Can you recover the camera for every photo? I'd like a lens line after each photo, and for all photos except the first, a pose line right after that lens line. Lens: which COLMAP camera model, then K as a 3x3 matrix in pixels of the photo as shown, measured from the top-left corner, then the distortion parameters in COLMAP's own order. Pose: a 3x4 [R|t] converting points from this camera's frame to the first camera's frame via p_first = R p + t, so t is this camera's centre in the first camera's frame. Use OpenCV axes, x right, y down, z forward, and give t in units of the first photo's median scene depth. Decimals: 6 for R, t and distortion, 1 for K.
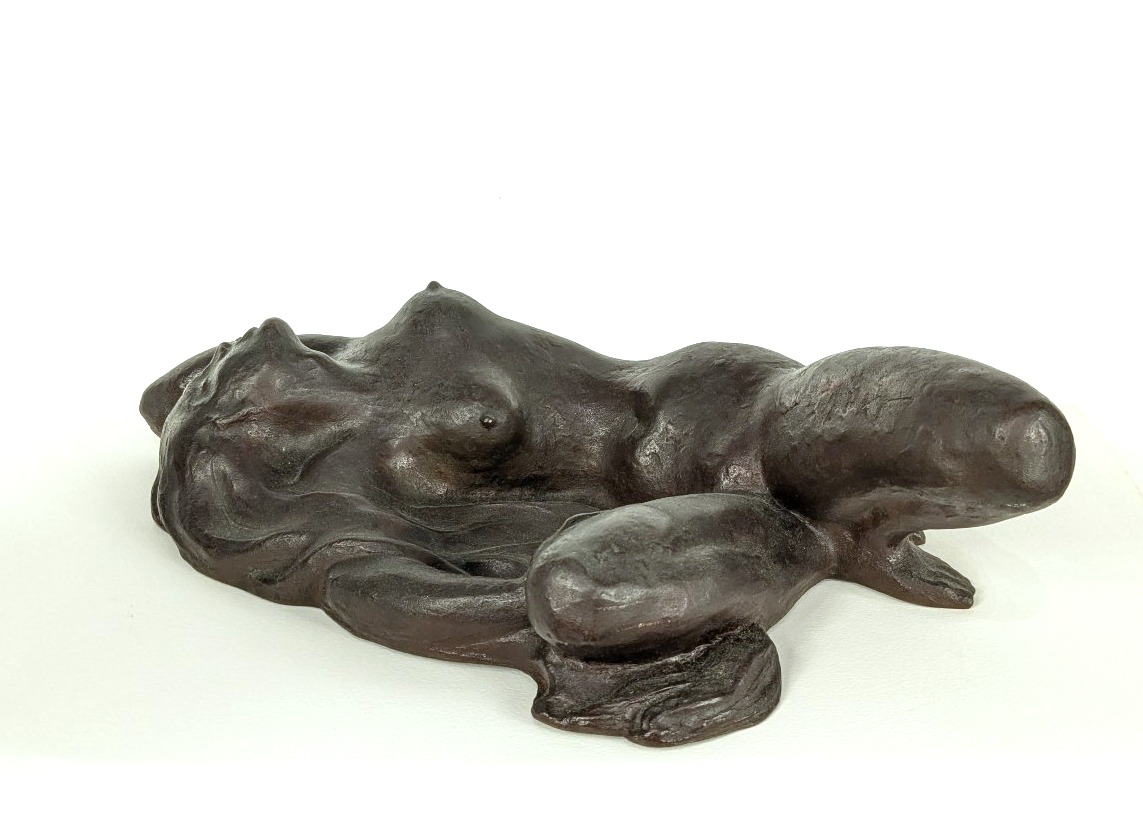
lens RADIAL K [[1467.3, 0, 578.8], [0, 1467.3, 422.4], [0, 0, 1]] dist [0.045000, 0.000000]
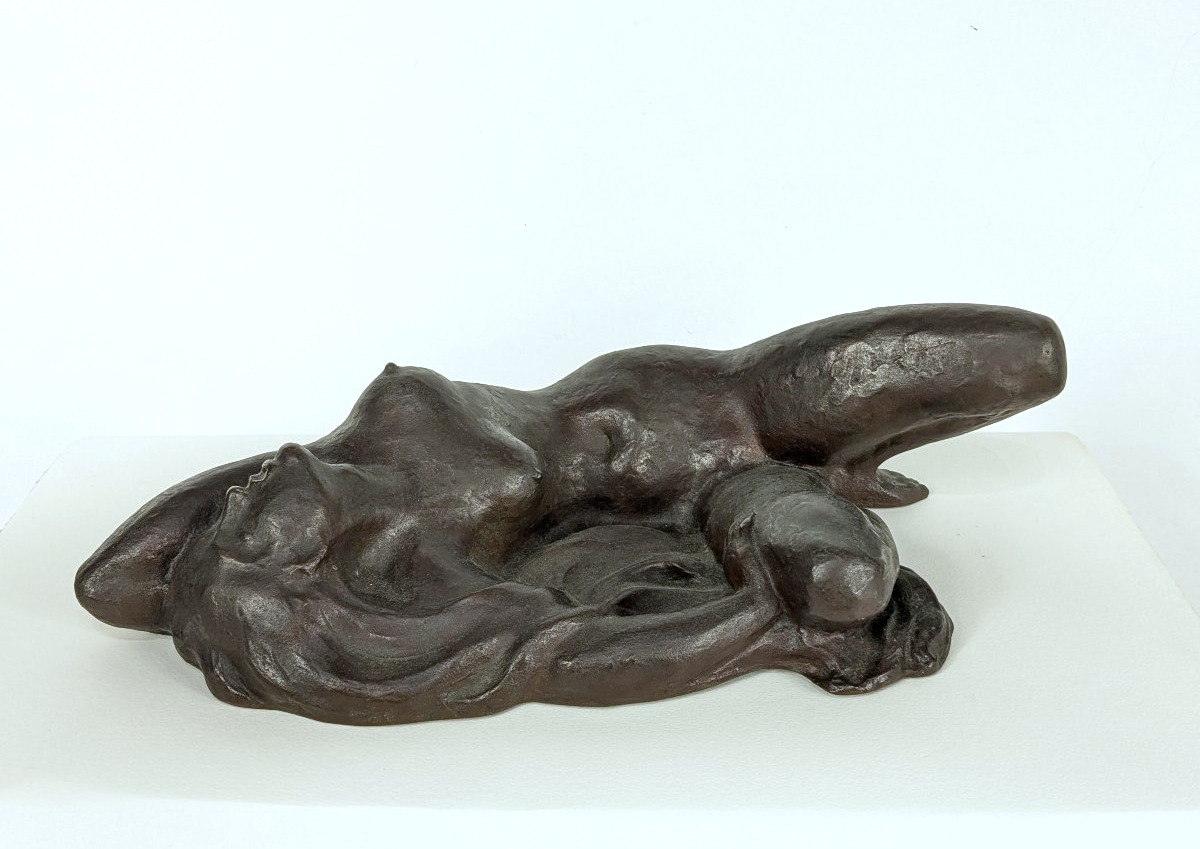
lens RADIAL K [[1491.3, 0, 569.8], [0, 1491.3, 386.8], [0, 0, 1]] dist [0.080694, 0.000000]
pose [[0.735858, -0.264059, 0.623527, -0.731658], [0.262103, 0.960124, 0.097285, -0.168765], [-0.624352, 0.091840, 0.775726, 0.184167]]
